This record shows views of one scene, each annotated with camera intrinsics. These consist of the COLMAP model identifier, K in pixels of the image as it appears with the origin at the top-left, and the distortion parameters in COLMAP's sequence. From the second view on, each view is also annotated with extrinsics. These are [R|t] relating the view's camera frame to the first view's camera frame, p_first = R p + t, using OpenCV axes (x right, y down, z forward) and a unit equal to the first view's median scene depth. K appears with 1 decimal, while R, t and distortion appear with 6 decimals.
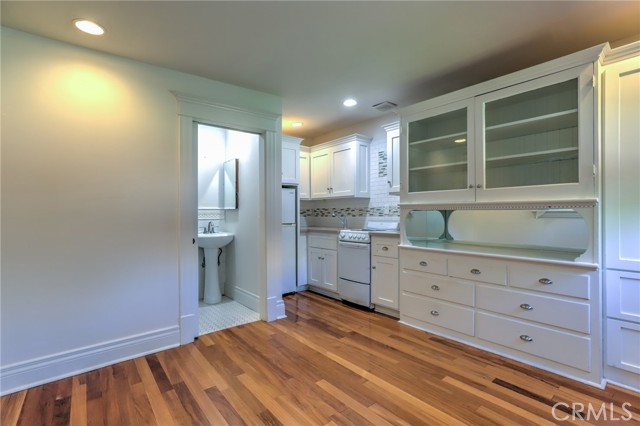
lens RADIAL K [[295.3, 0, 320.0], [0, 295.3, 213.0], [0, 0, 1]] dist [-0.004306, -0.000272]
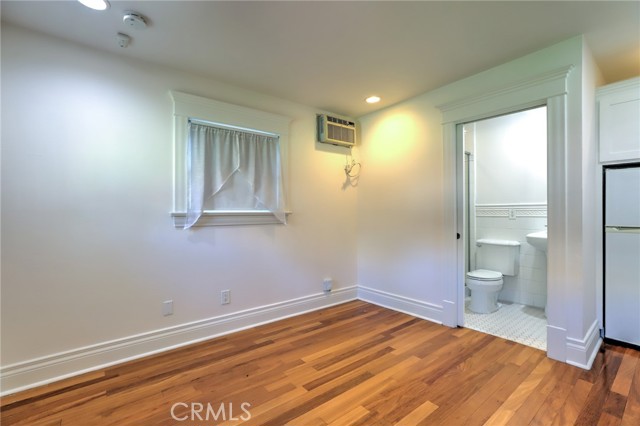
lens RADIAL K [[295.3, 0, 320.0], [0, 295.3, 213.0], [0, 0, 1]] dist [-0.004306, -0.000272]
pose [[-0.005867, 0.016135, -0.999853, 0.698581], [0.004578, 0.999860, 0.016109, -0.008696], [0.999972, -0.004483, -0.005940, 0.544251]]
